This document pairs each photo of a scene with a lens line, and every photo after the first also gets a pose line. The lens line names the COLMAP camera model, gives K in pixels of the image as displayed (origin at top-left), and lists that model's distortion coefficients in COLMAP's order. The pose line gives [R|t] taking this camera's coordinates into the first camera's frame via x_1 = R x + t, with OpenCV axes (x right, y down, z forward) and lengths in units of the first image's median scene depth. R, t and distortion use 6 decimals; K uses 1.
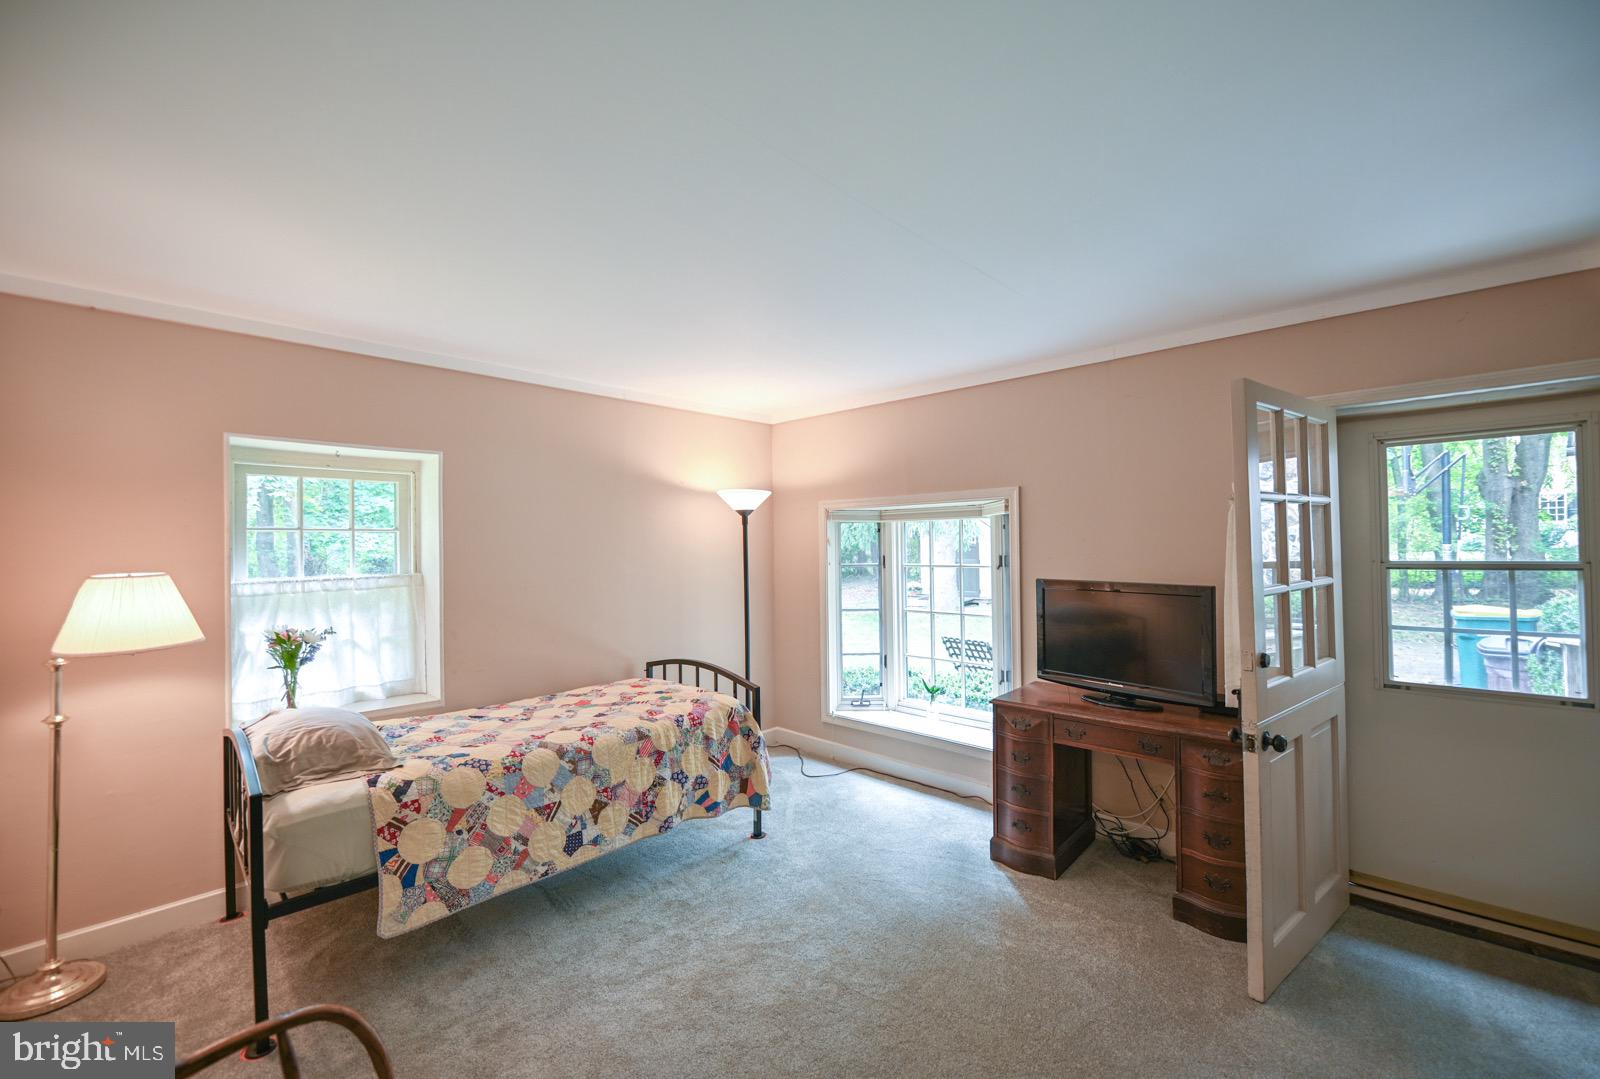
lens RADIAL K [[666.0, 0, 793.4], [0, 666.0, 532.8], [0, 0, 1]] dist [0.000344, -0.000100]
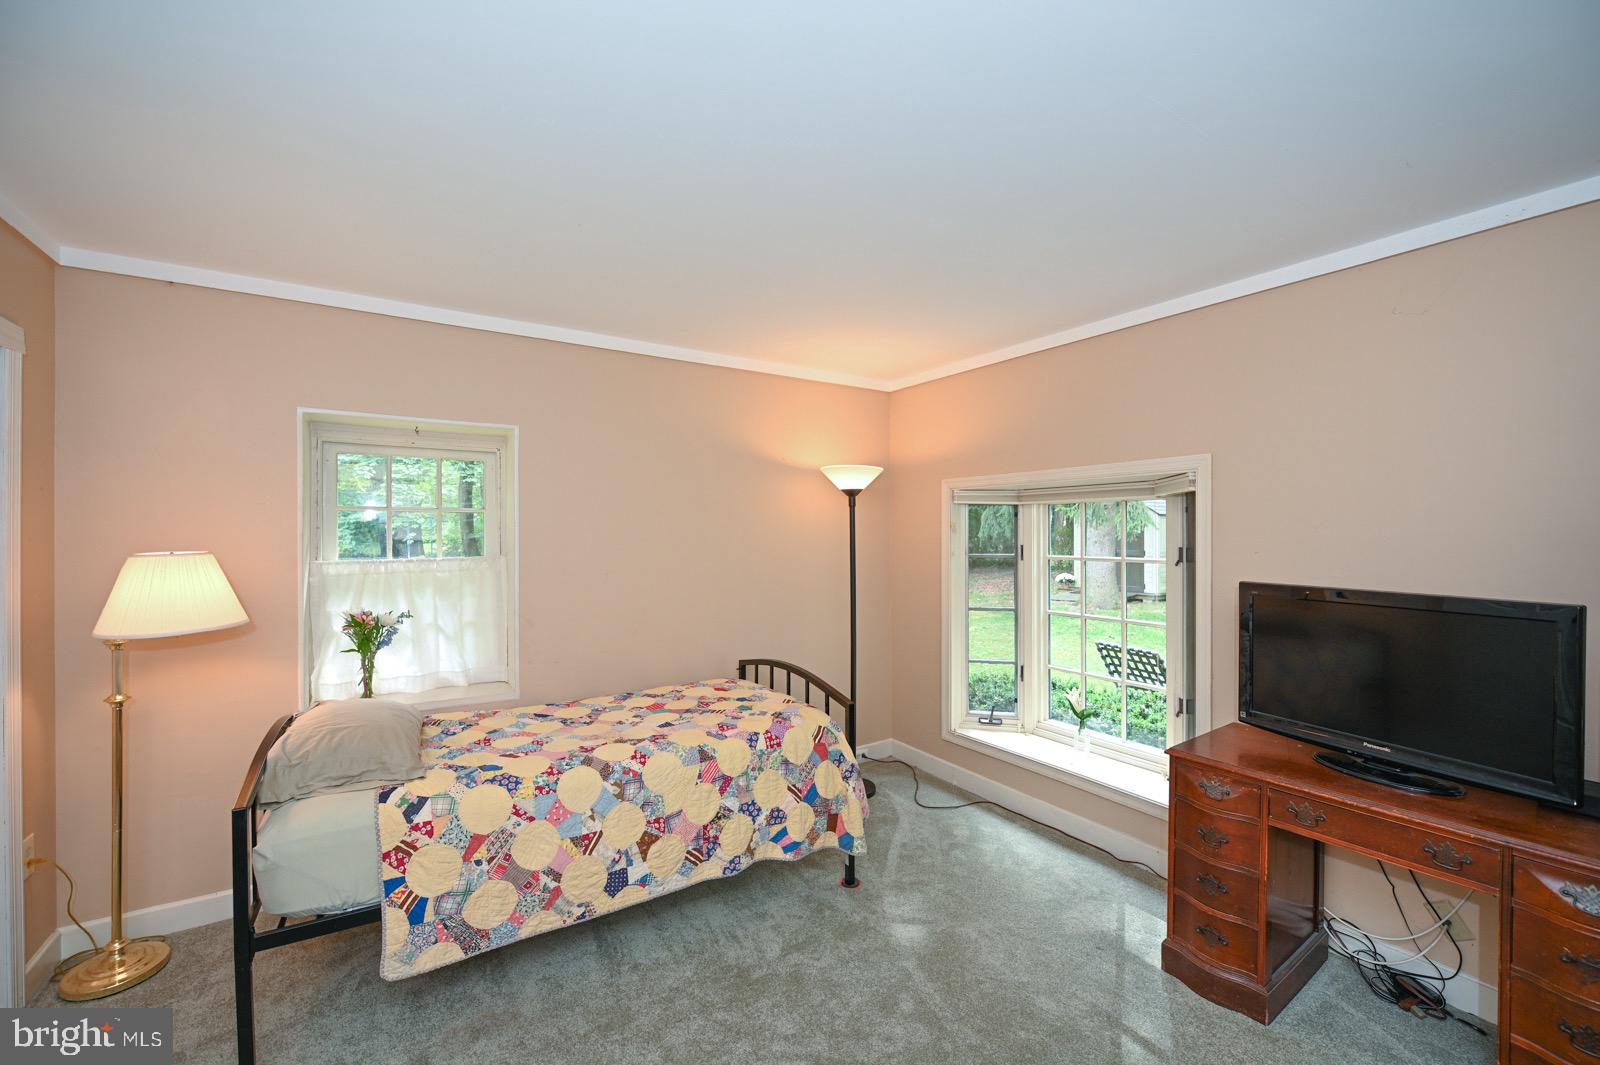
lens RADIAL K [[631.1, 0, 800.0], [0, 631.1, 532.5], [0, 0, 1]] dist [-0.003955, -0.000251]
pose [[0.974807, 0.011170, -0.222770, 0.059650], [-0.006999, 0.999785, 0.019505, 0.007593], [0.222940, -0.017454, 0.974676, 0.254065]]
